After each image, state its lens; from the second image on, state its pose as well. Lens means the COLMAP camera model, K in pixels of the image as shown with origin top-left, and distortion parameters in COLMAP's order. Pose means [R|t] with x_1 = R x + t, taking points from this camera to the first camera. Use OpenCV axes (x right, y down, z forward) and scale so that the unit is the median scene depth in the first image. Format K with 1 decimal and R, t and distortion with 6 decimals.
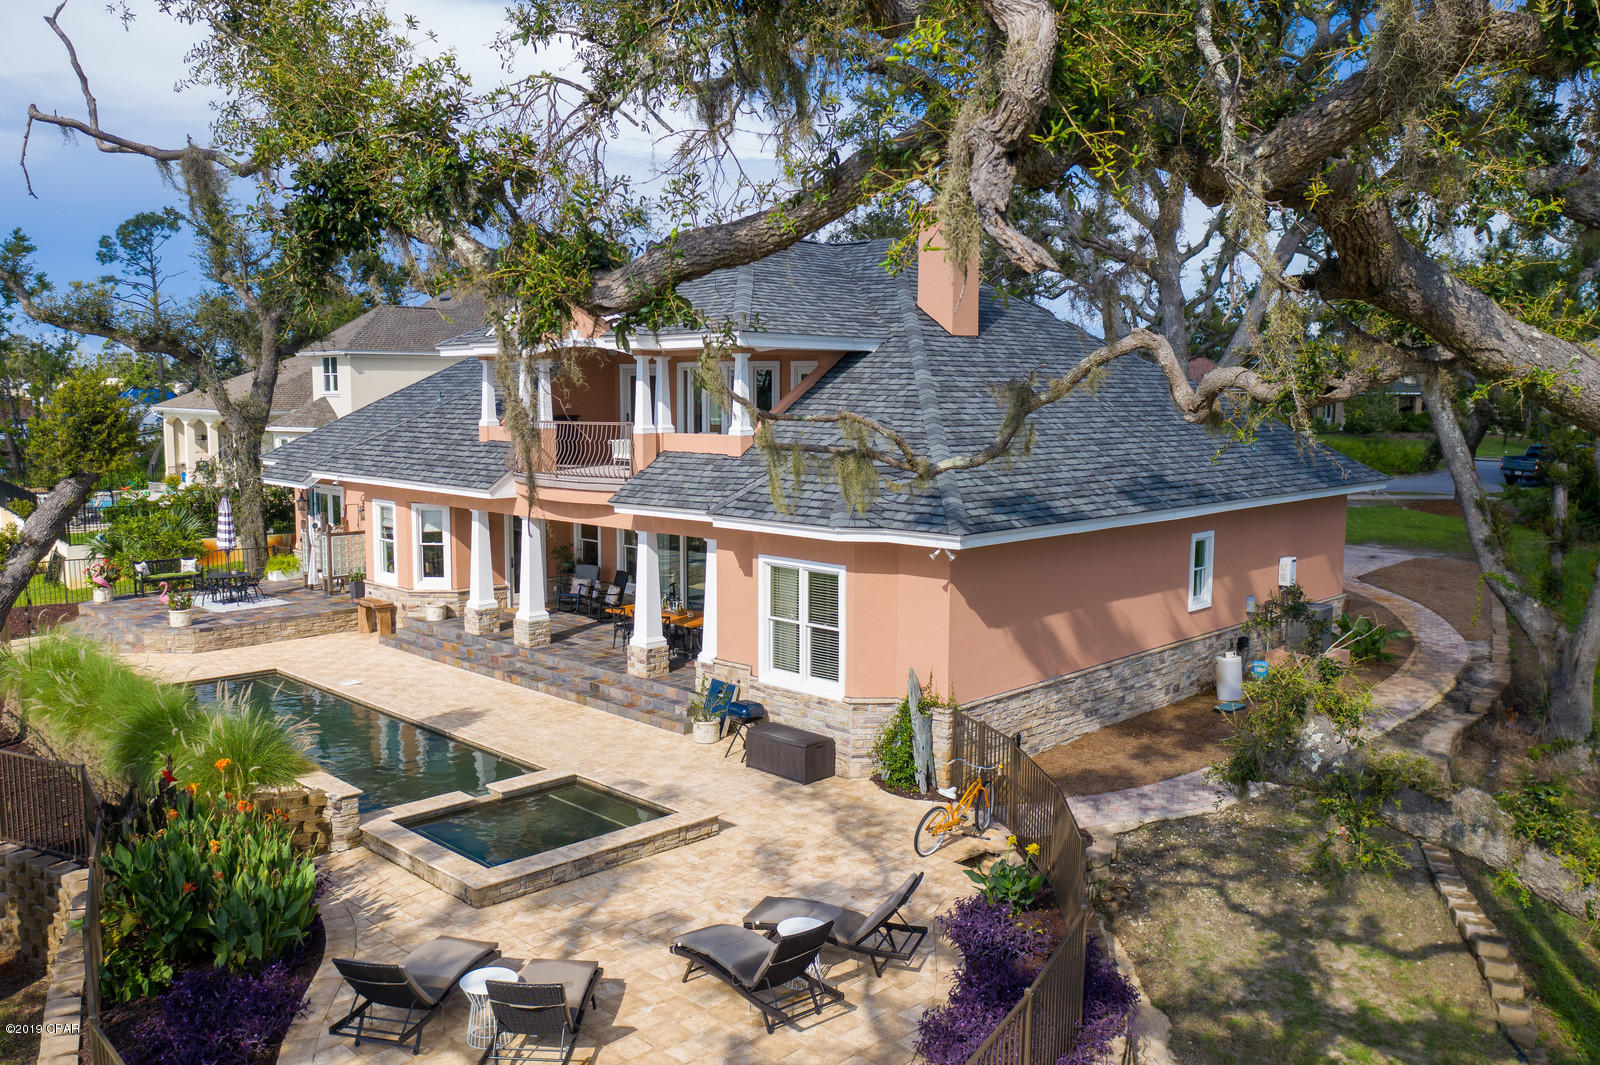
lens RADIAL K [[1274.9, 0, 800.0], [0, 1274.9, 532.5], [0, 0, 1]] dist [-0.007988, -0.006729]
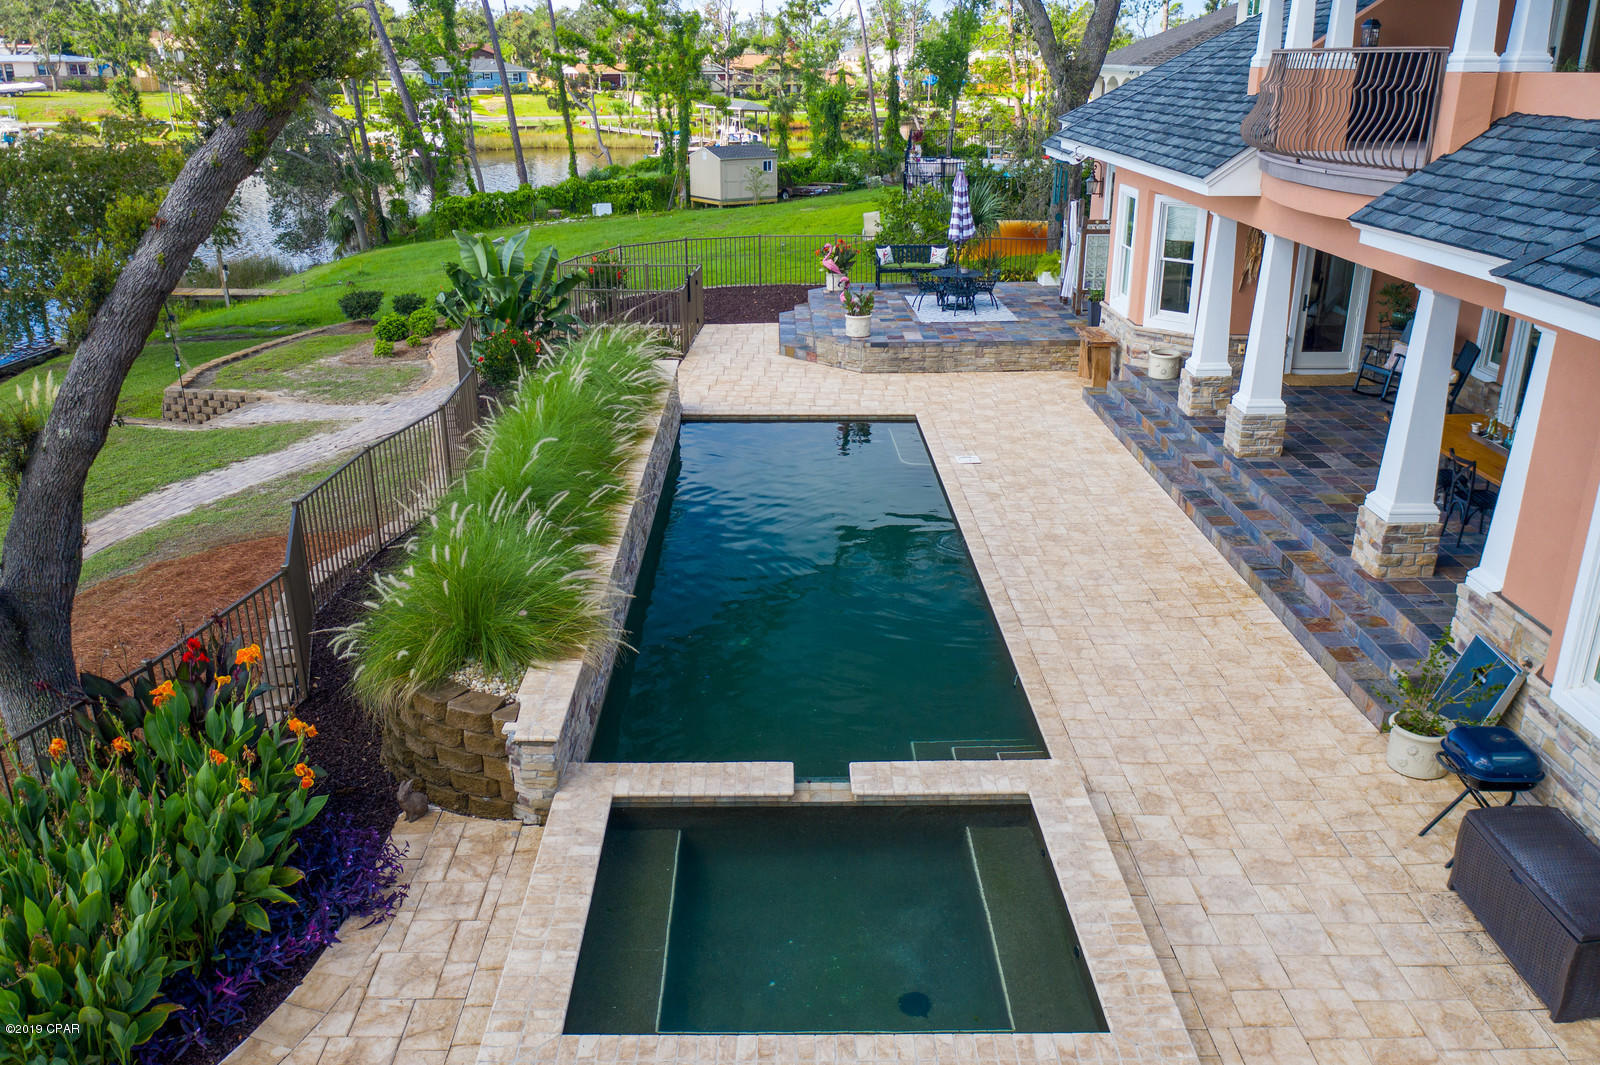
lens RADIAL K [[1274.9, 0, 800.0], [0, 1274.9, 532.5], [0, 0, 1]] dist [-0.007988, -0.006729]
pose [[0.713508, 0.238485, -0.658811, 0.040896], [-0.071323, 0.960127, 0.270314, -0.021825], [0.697007, -0.145883, 0.702068, 0.427228]]
